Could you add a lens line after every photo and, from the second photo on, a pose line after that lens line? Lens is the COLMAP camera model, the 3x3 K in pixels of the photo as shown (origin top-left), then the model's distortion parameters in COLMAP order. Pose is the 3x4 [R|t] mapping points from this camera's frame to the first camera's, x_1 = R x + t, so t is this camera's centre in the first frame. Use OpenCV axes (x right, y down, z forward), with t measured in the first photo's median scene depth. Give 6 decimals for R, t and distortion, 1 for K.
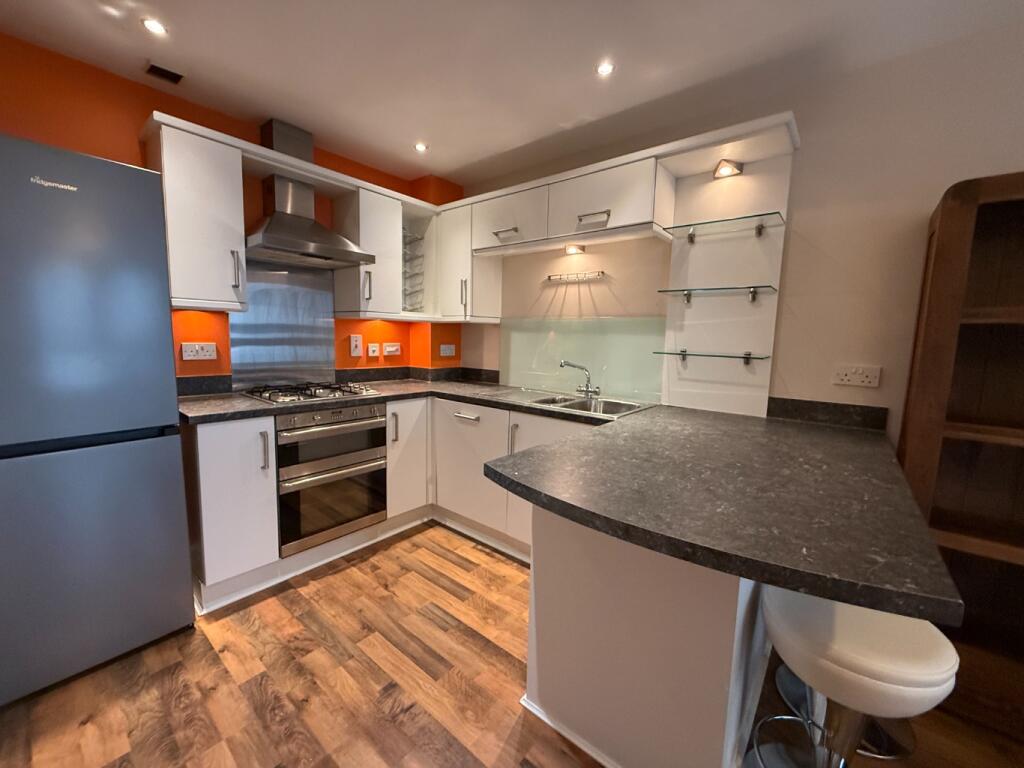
lens RADIAL K [[408.8, 0, 507.1], [0, 408.8, 383.5], [0, 0, 1]] dist [-0.000796, -0.000139]
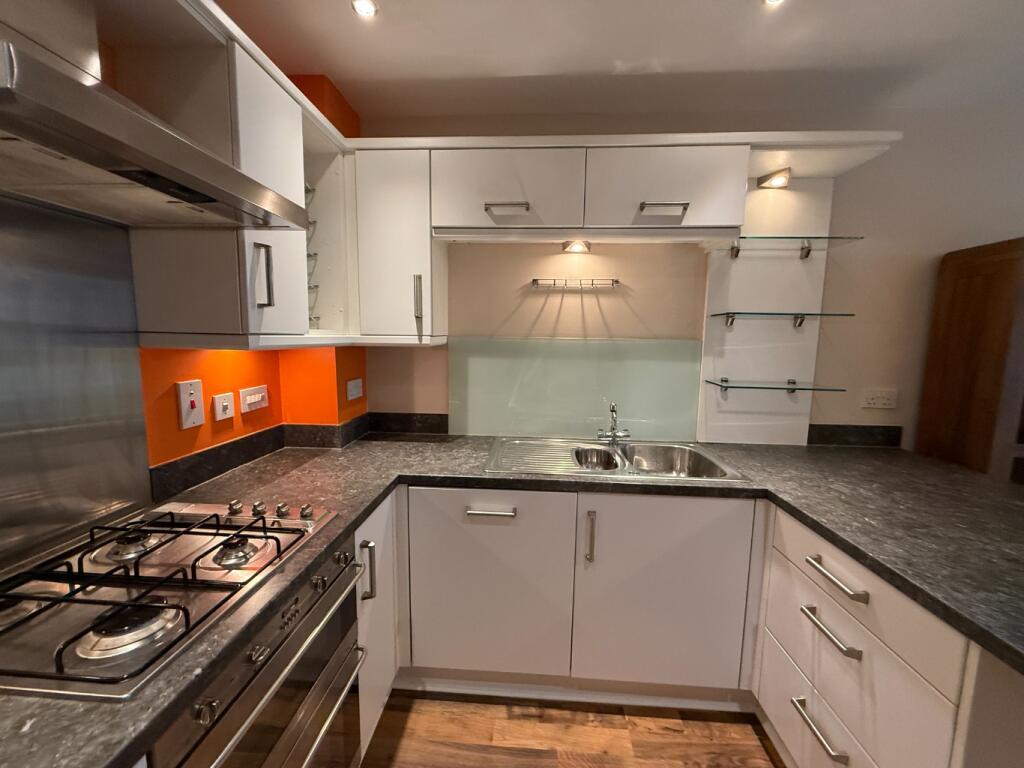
lens RADIAL K [[408.8, 0, 507.1], [0, 408.8, 383.5], [0, 0, 1]] dist [-0.000796, -0.000139]
pose [[0.808250, -0.081796, 0.583130, -0.392444], [0.073682, 0.996570, 0.037663, -0.119668], [-0.584211, 0.012525, 0.811505, 0.482475]]
